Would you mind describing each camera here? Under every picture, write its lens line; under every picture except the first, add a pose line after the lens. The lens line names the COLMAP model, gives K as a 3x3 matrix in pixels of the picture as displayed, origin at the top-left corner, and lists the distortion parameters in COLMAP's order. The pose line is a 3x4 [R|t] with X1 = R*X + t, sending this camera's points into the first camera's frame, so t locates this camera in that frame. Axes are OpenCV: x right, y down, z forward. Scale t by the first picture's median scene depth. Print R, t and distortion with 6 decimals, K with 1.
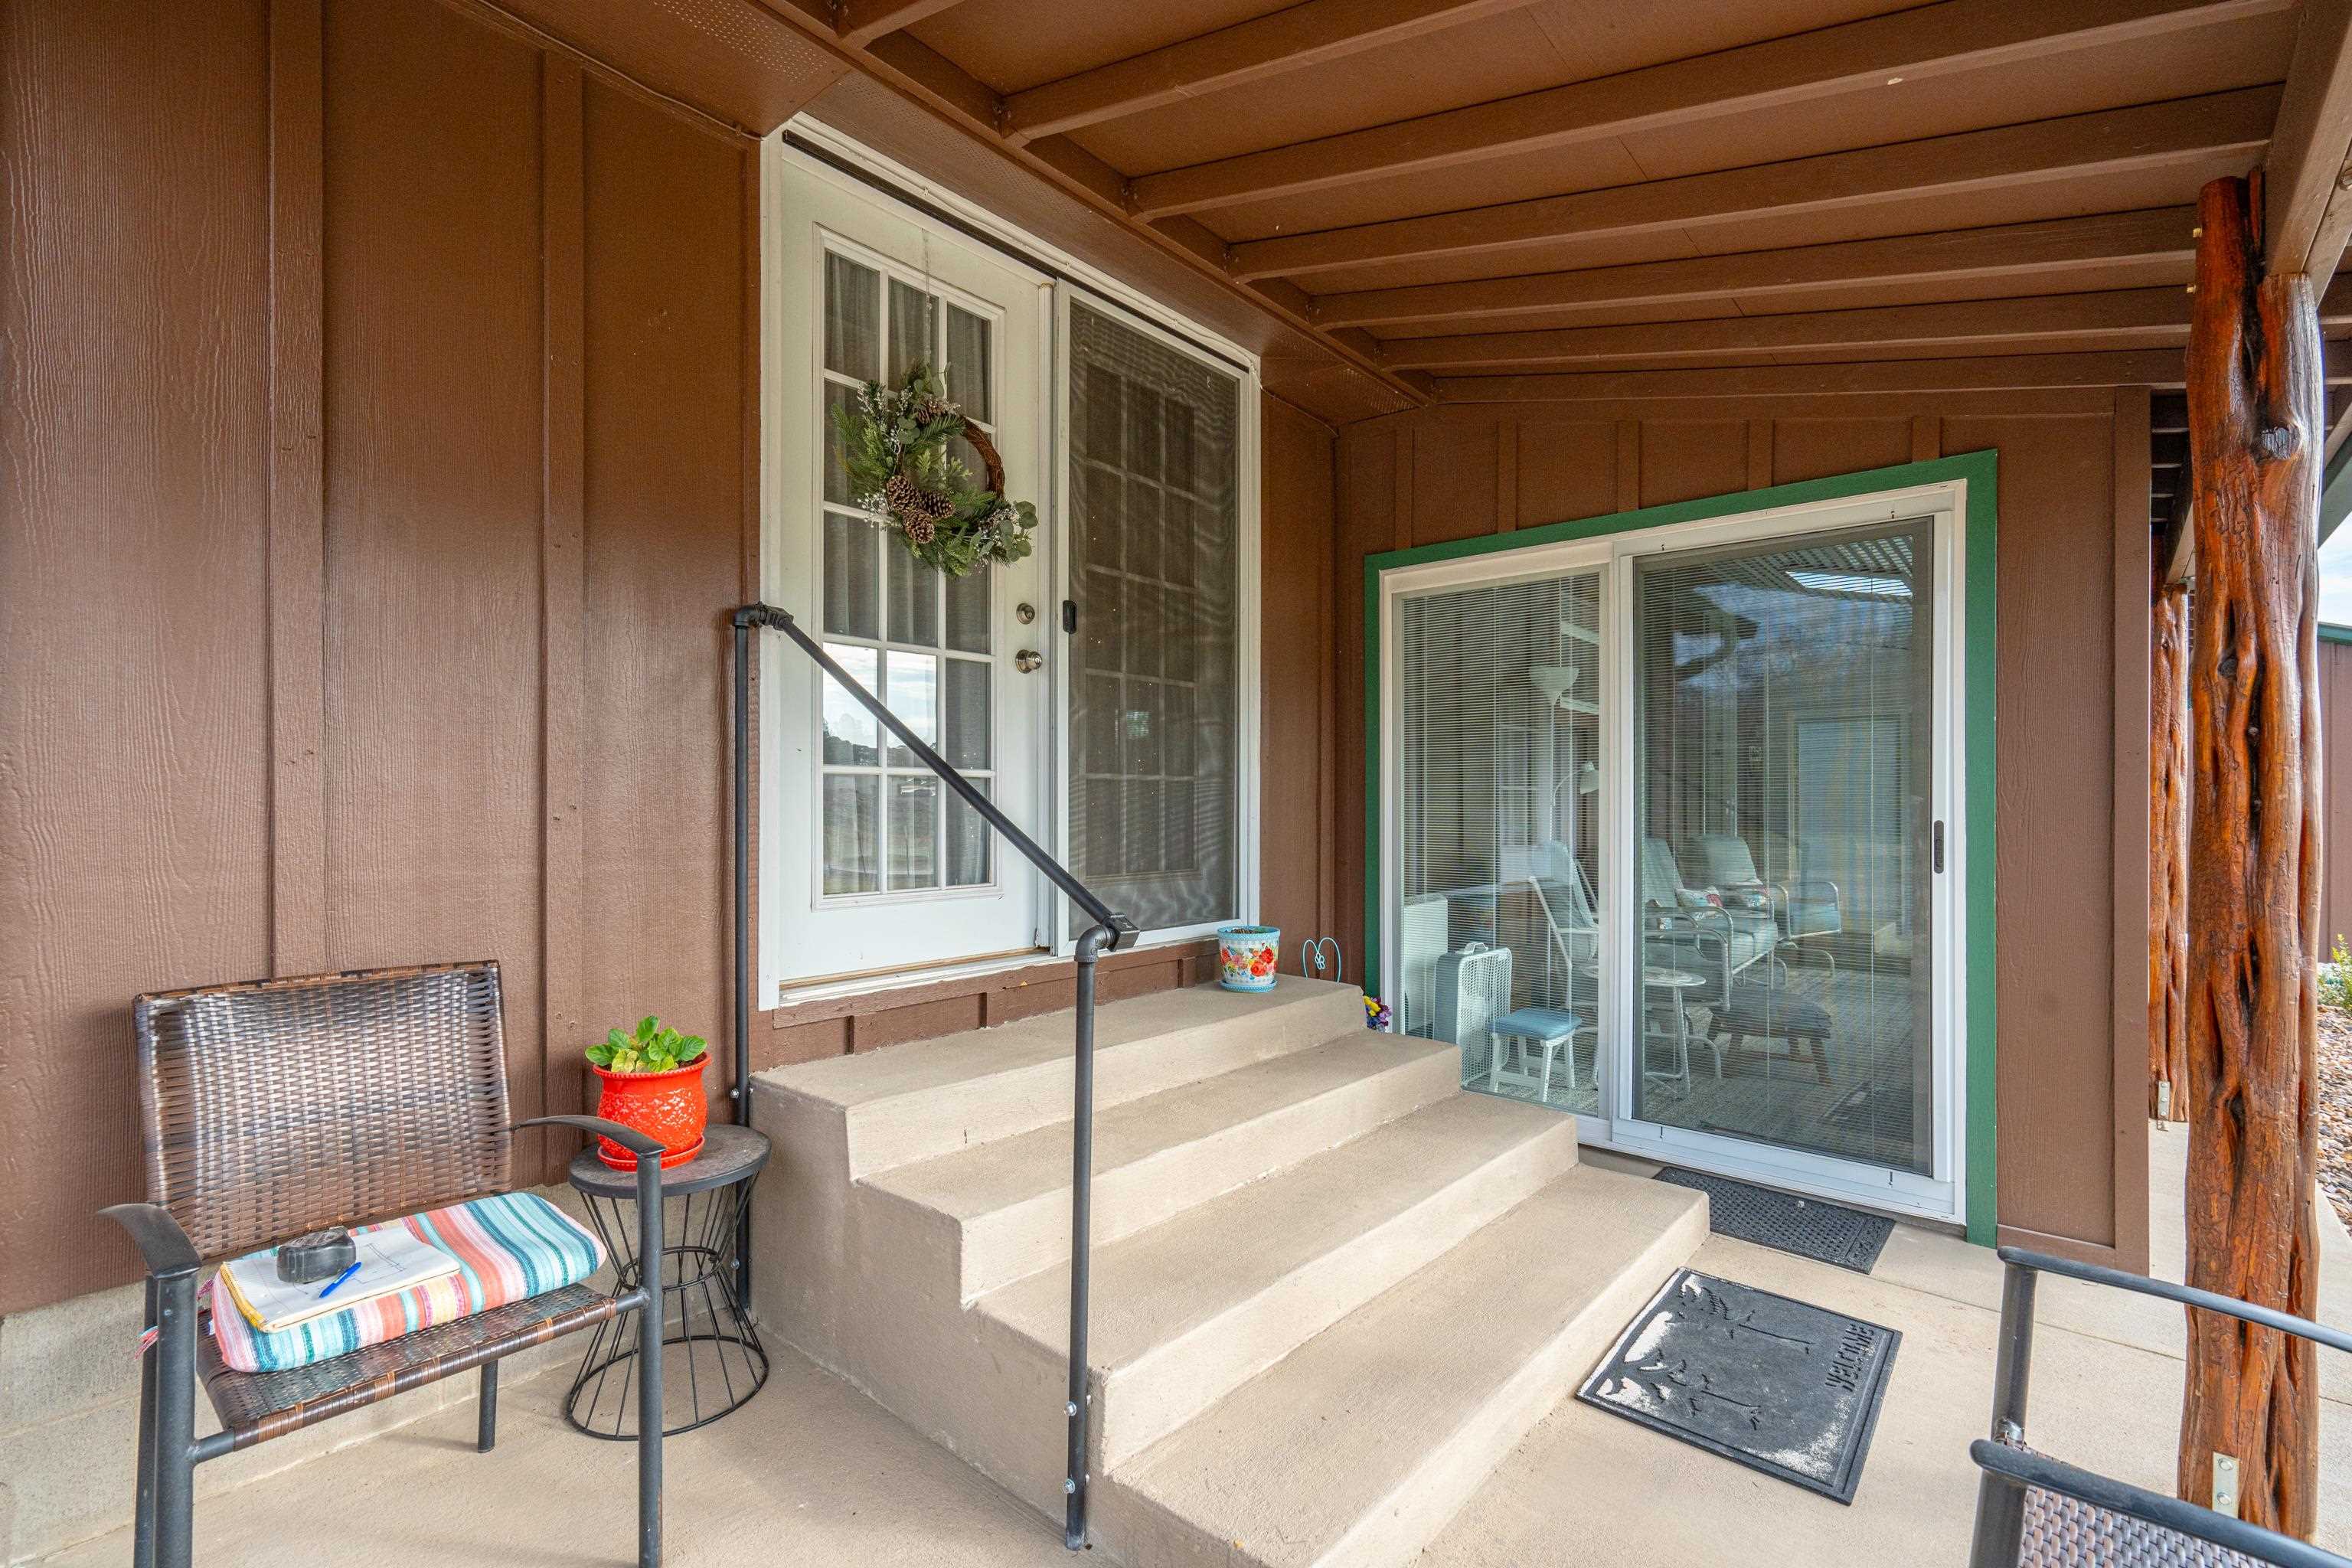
lens RADIAL K [[1069.2, 0, 1186.0], [0, 1069.2, 796.9], [0, 0, 1]] dist [-0.000034, 0.001772]
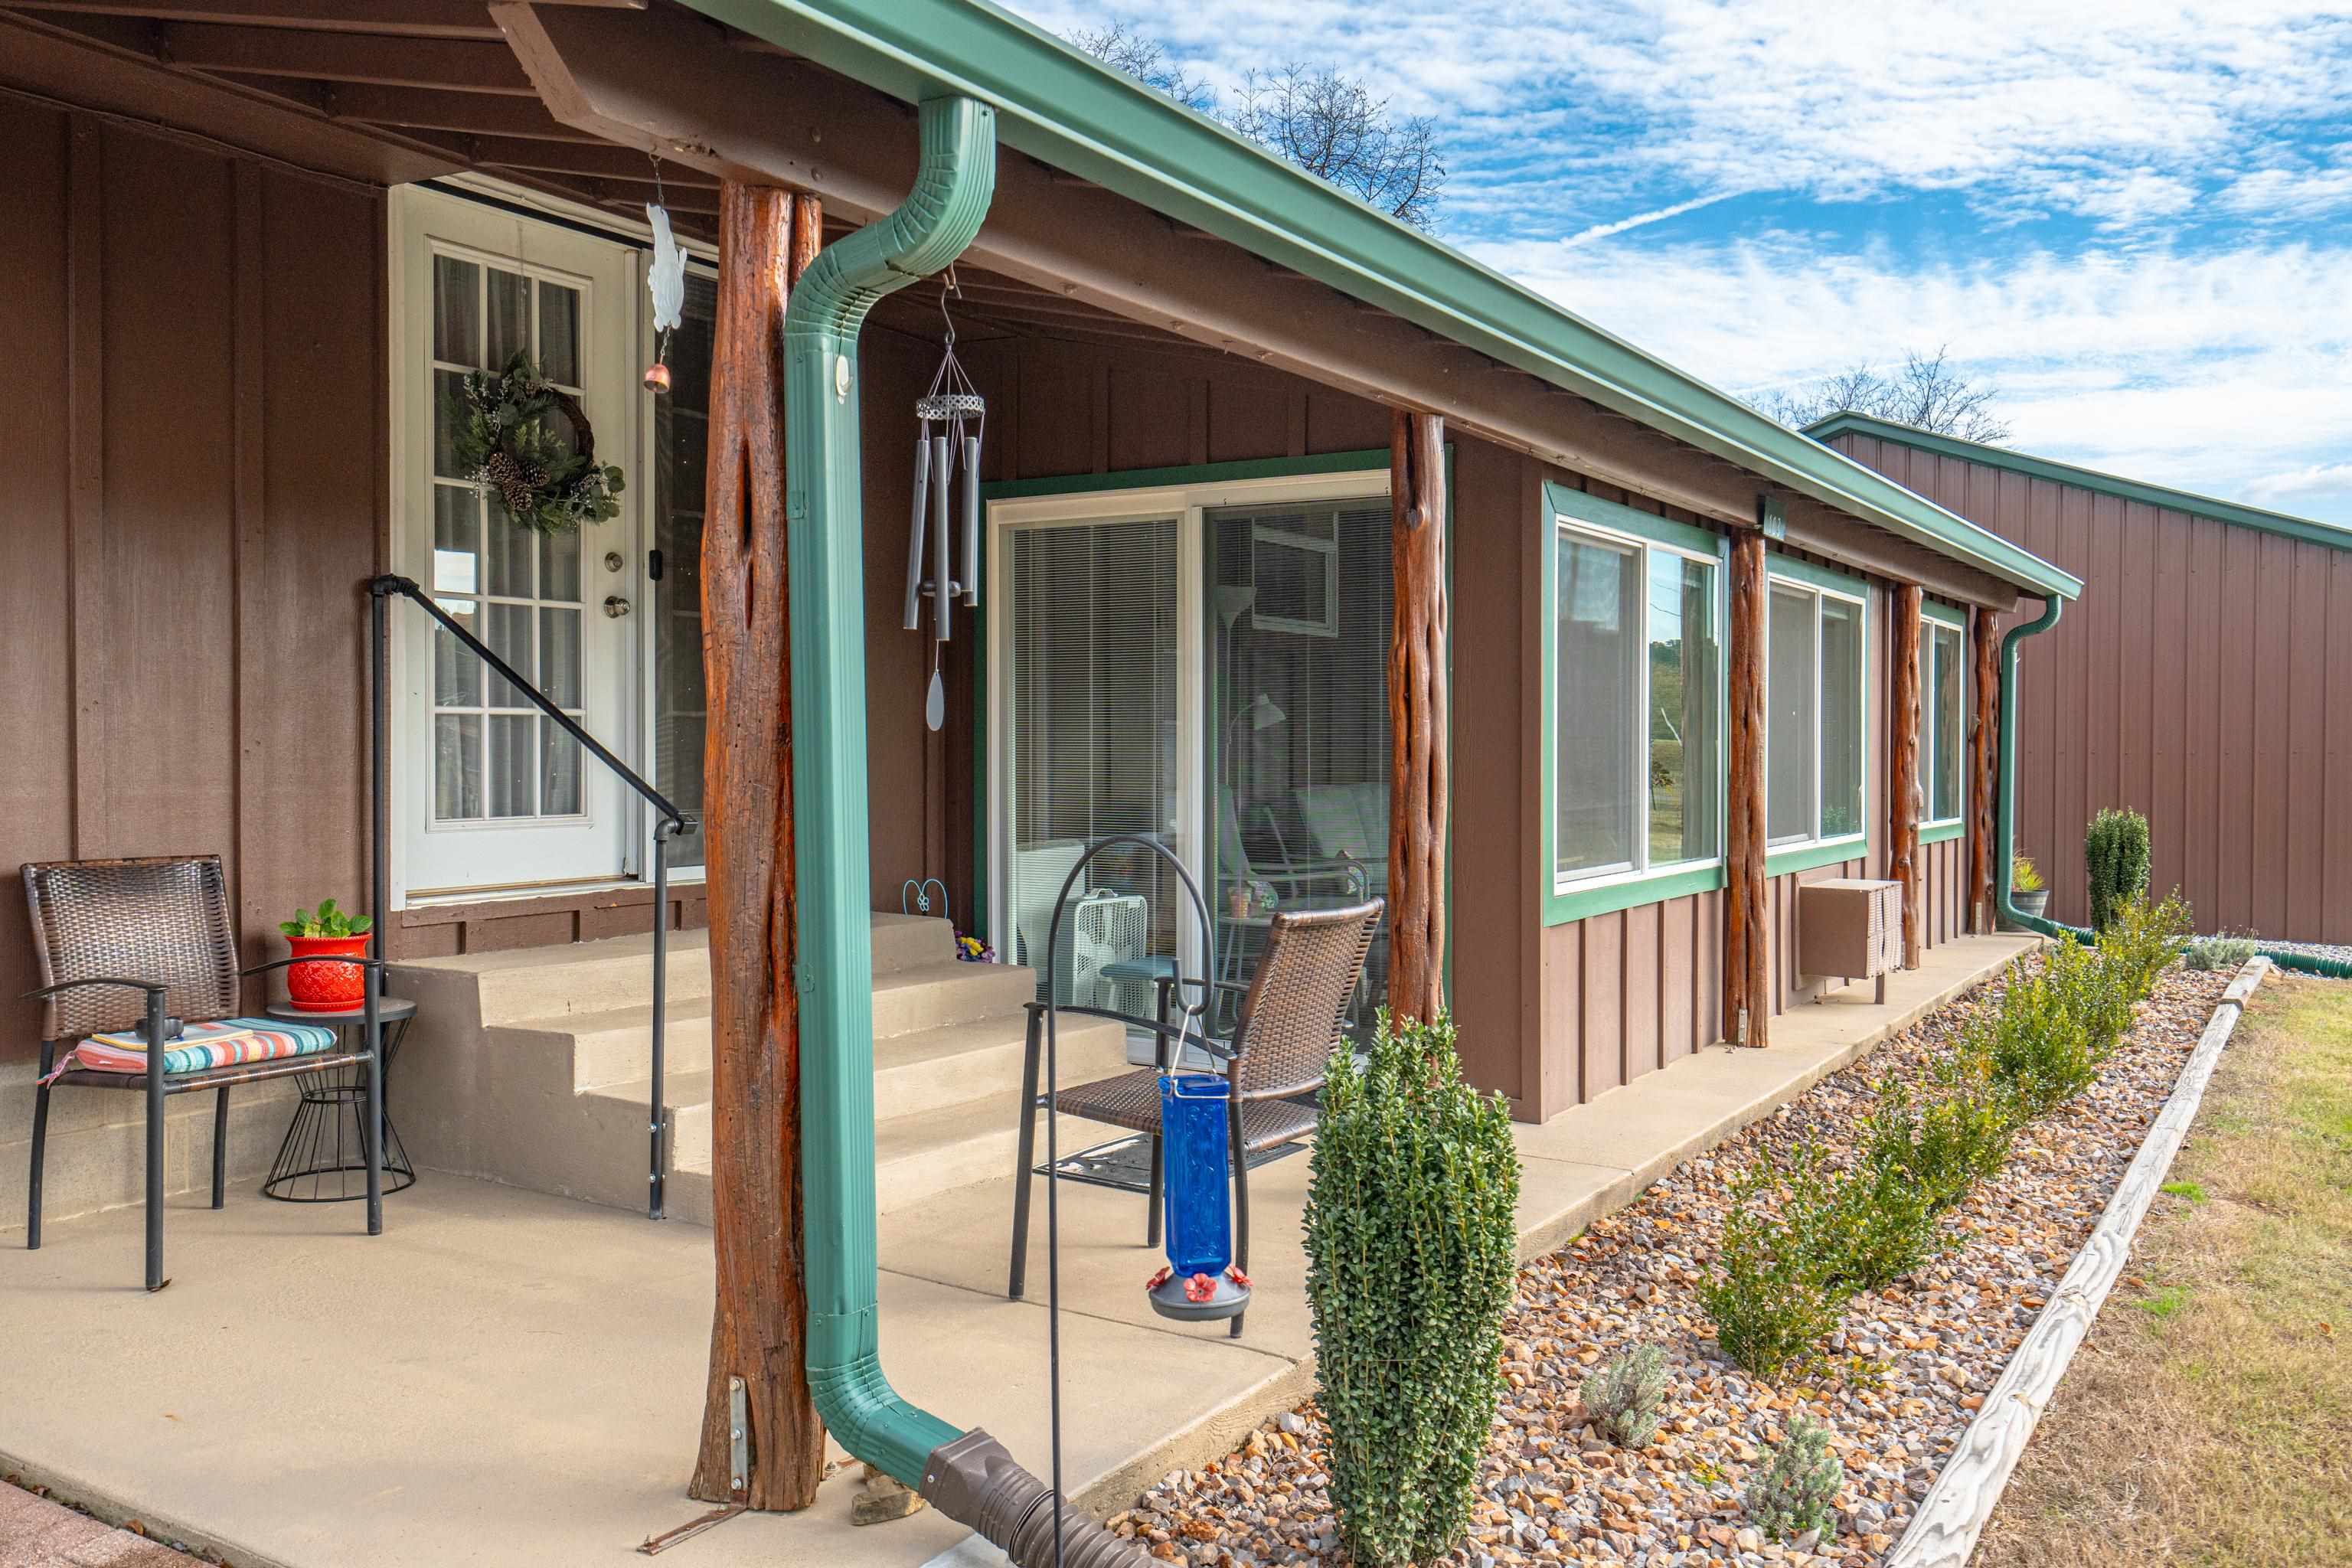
lens RADIAL K [[1962.0, 0, 1164.1], [0, 1962.0, 776.2], [0, 0, 1]] dist [0.007807, -0.012726]
pose [[0.990922, -0.001175, 0.134434, 0.146697], [-0.002048, 0.999714, 0.023834, -0.006233], [-0.134424, -0.023893, 0.990636, -1.142142]]
